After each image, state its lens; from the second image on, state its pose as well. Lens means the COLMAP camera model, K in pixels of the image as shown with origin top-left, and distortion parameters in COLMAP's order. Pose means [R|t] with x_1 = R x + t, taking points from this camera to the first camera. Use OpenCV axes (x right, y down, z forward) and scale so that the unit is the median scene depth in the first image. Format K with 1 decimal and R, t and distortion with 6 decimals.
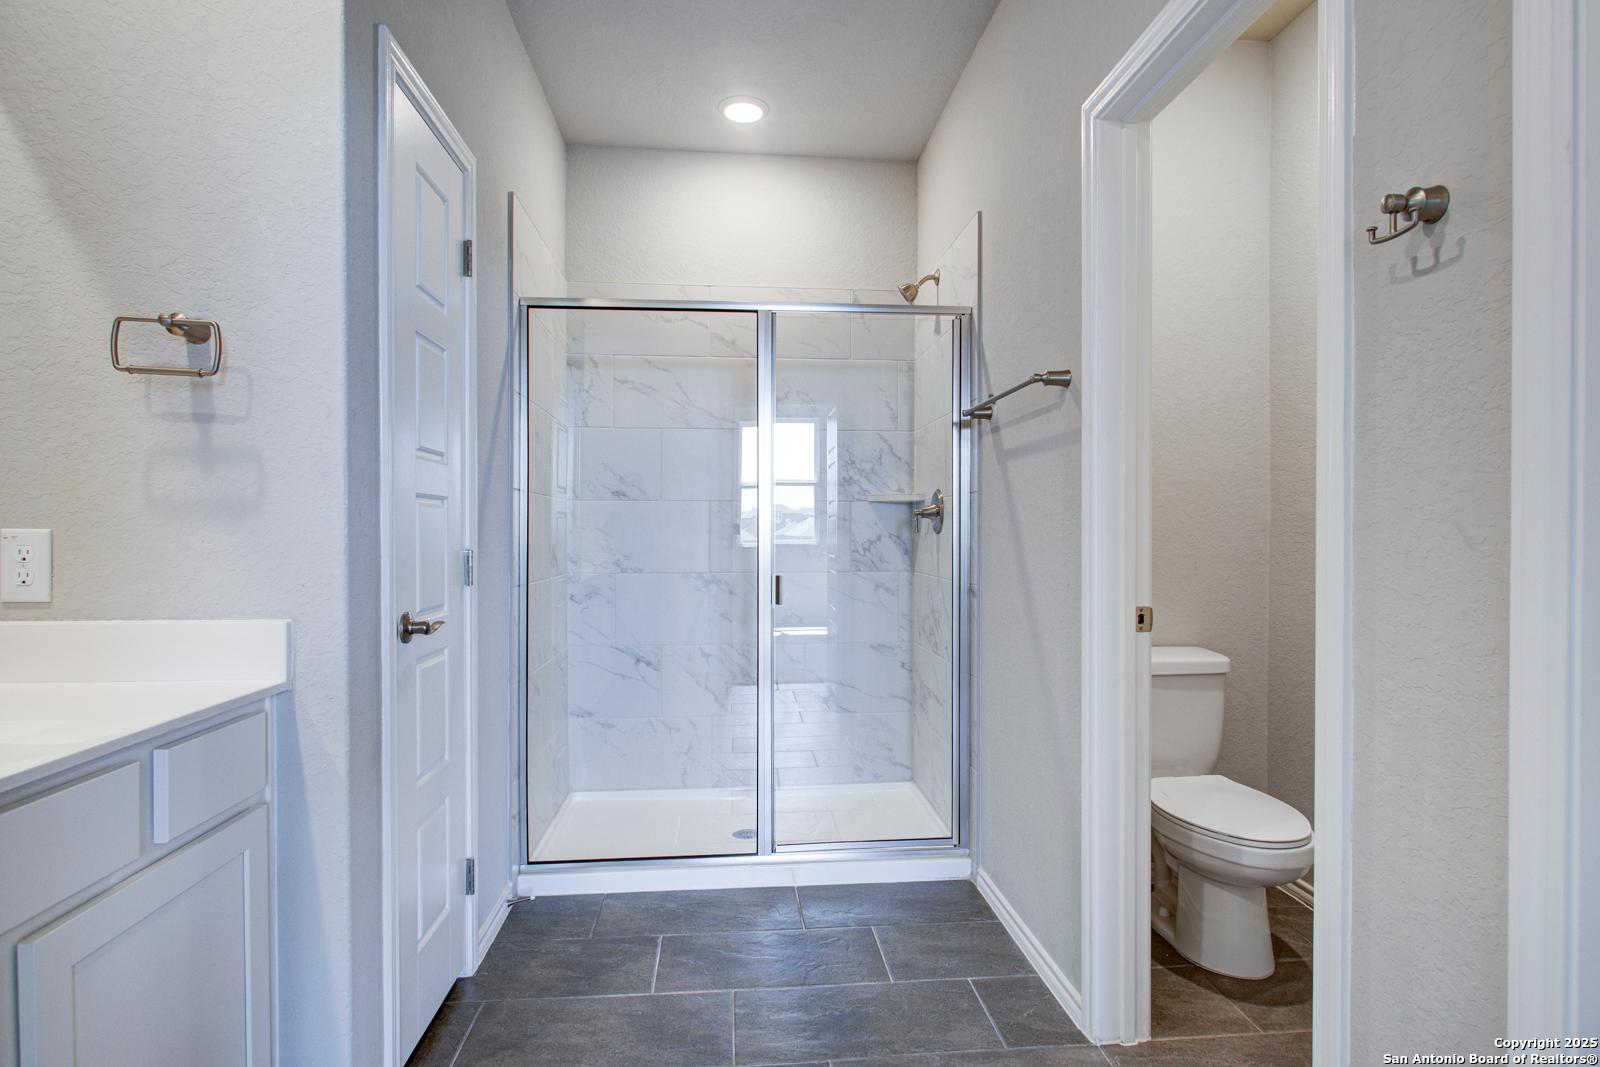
lens RADIAL K [[852.0, 0, 813.3], [0, 852.0, 533.6], [0, 0, 1]] dist [0.002446, -0.001031]
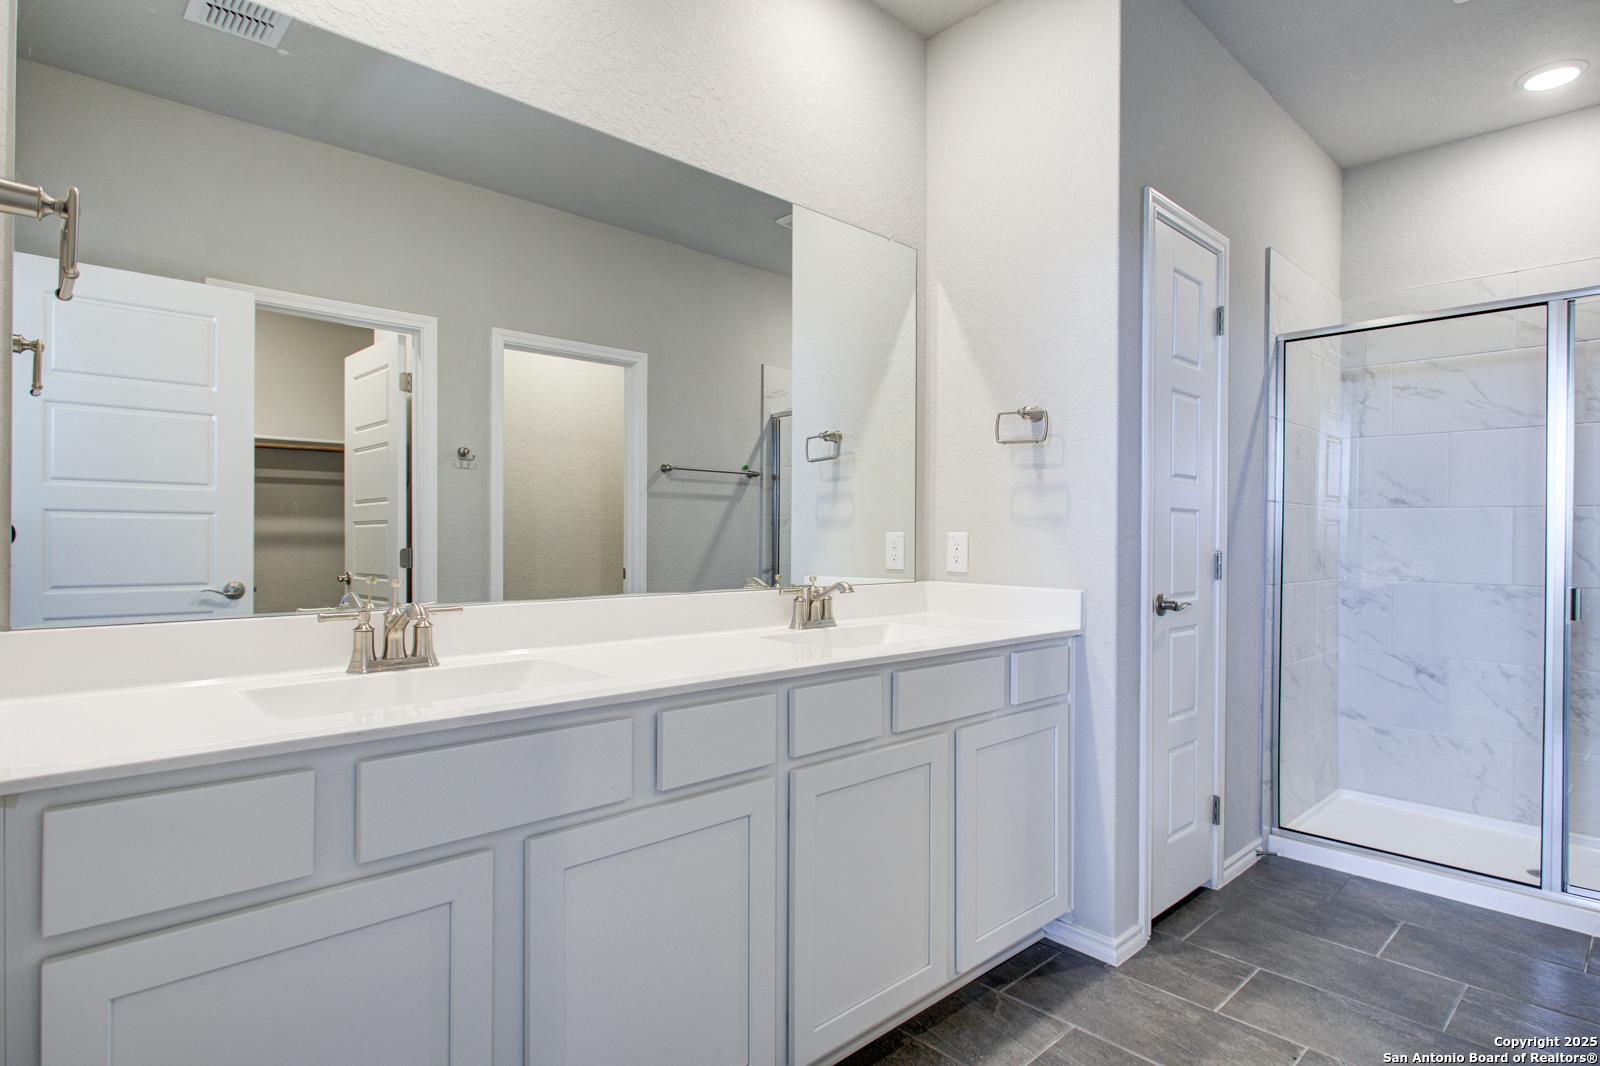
lens RADIAL K [[852.0, 0, 802.9], [0, 852.0, 535.6], [0, 0, 1]] dist [0.002446, -0.001031]
pose [[0.612577, 0.007512, -0.790375, 0.196553], [-0.013139, 0.999913, -0.000680, 0.004616], [0.790302, 0.010802, 0.612623, -0.236058]]
